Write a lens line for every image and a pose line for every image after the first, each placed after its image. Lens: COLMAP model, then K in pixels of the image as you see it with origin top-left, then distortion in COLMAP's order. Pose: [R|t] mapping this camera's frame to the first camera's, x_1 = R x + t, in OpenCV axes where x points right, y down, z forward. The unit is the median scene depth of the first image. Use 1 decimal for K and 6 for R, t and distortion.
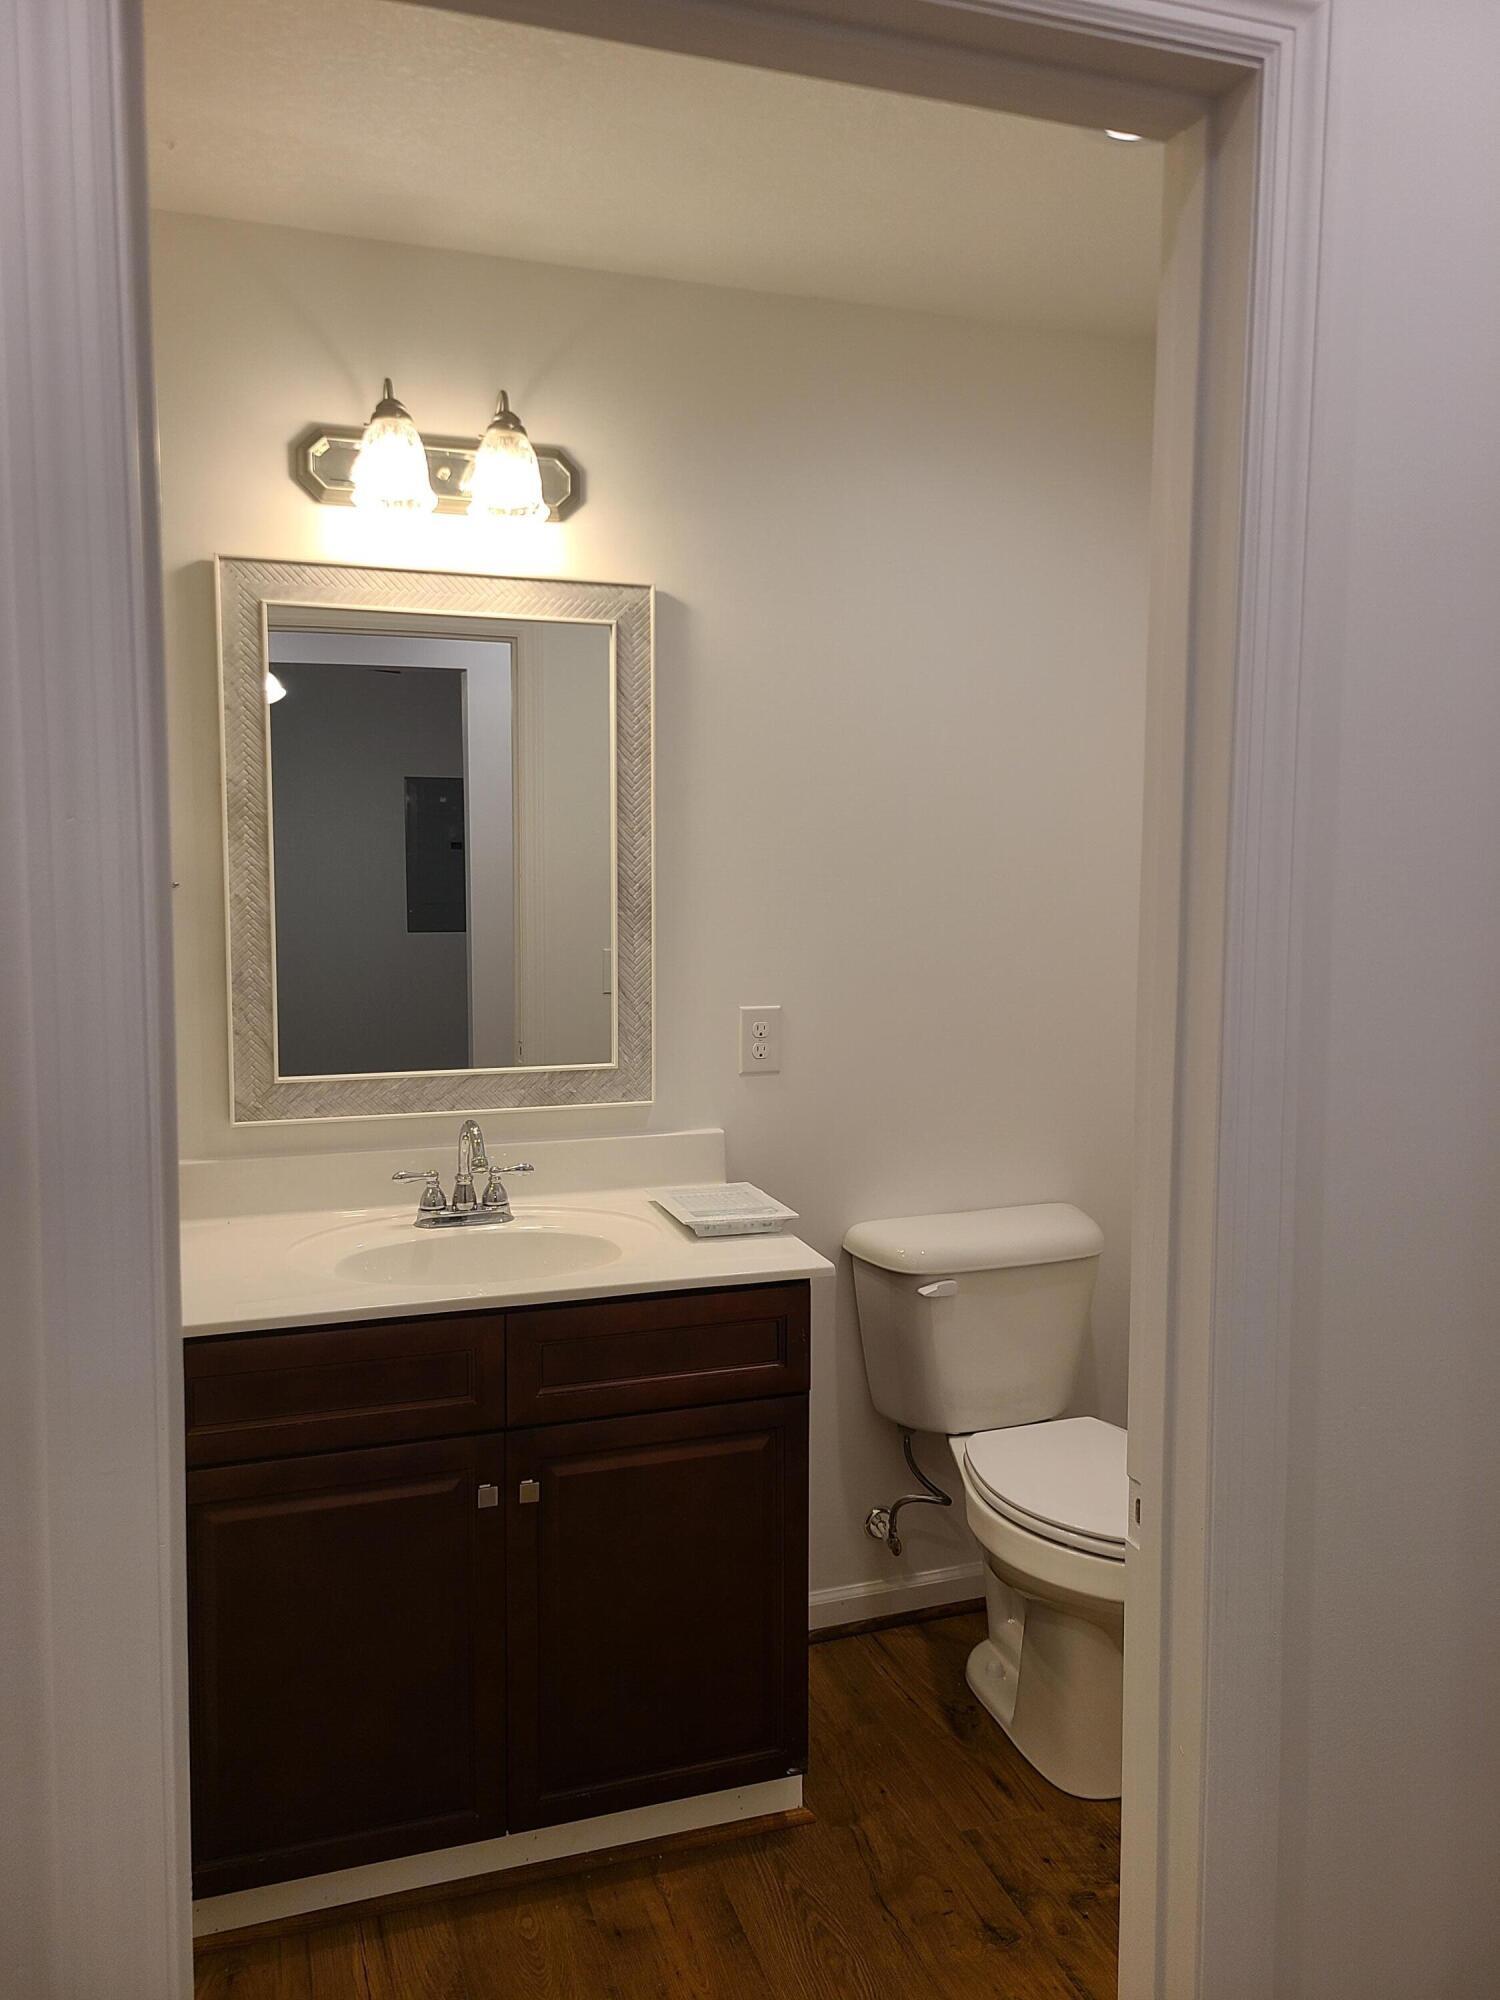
lens RADIAL K [[1516.9, 0, 752.8], [0, 1516.9, 959.6], [0, 0, 1]] dist [0.065979, -0.054122]
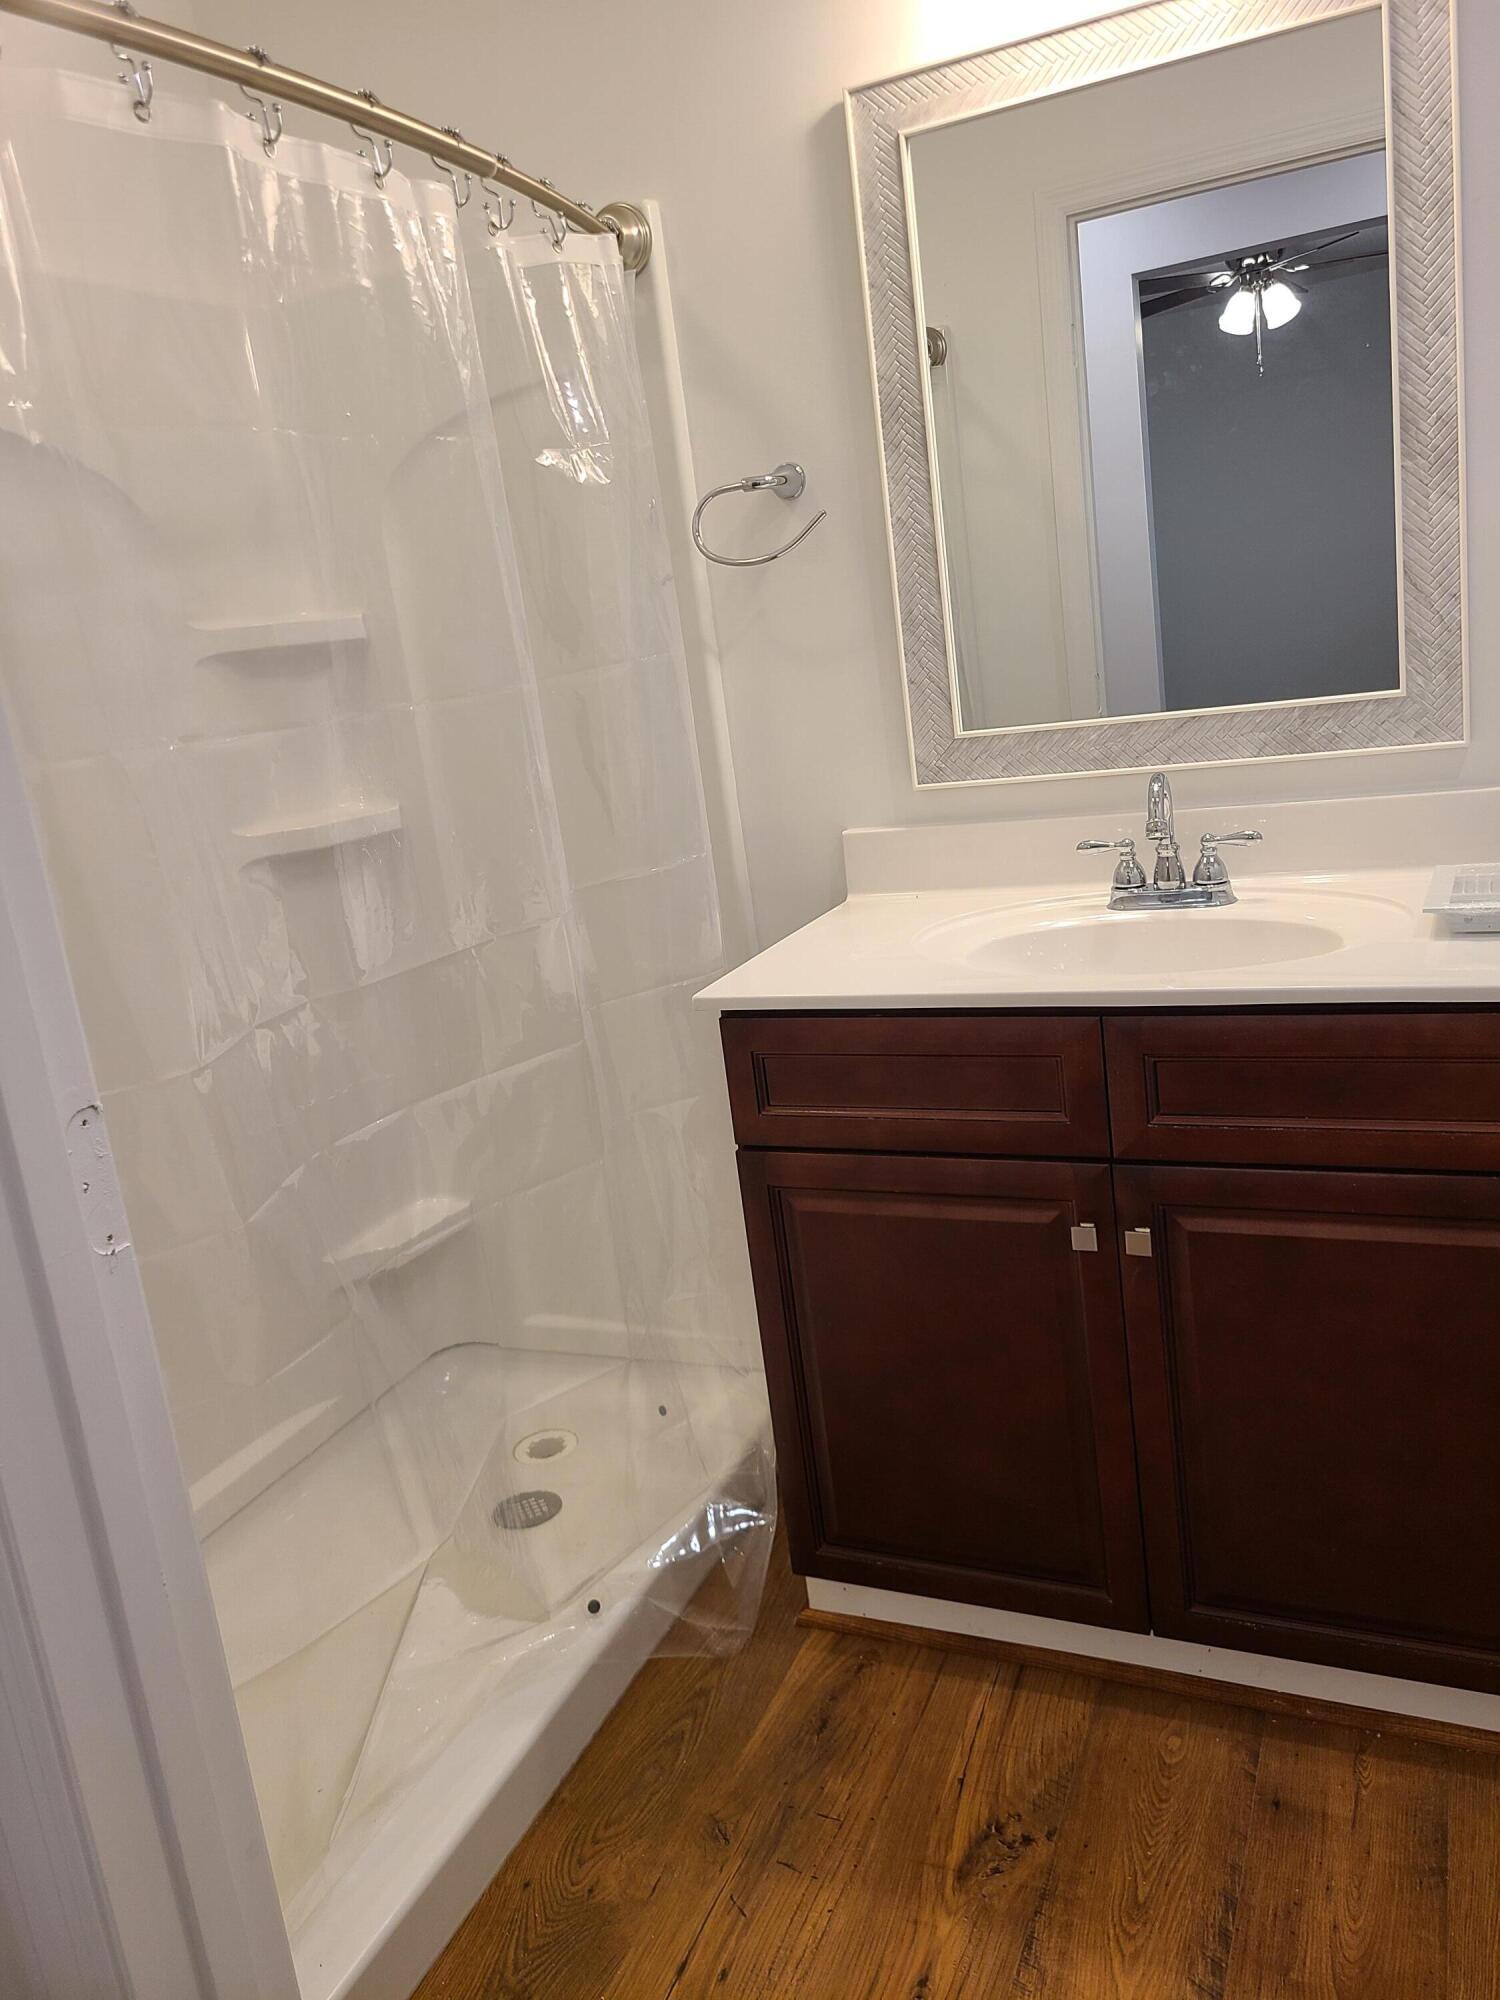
lens RADIAL K [[1516.9, 0, 752.8], [0, 1516.9, 959.6], [0, 0, 1]] dist [0.065979, -0.054122]
pose [[0.720066, 0.050836, -0.692041, 0.206330], [0.082537, 0.983958, 0.158160, 0.059219], [0.688980, -0.171005, 0.704318, 0.297675]]
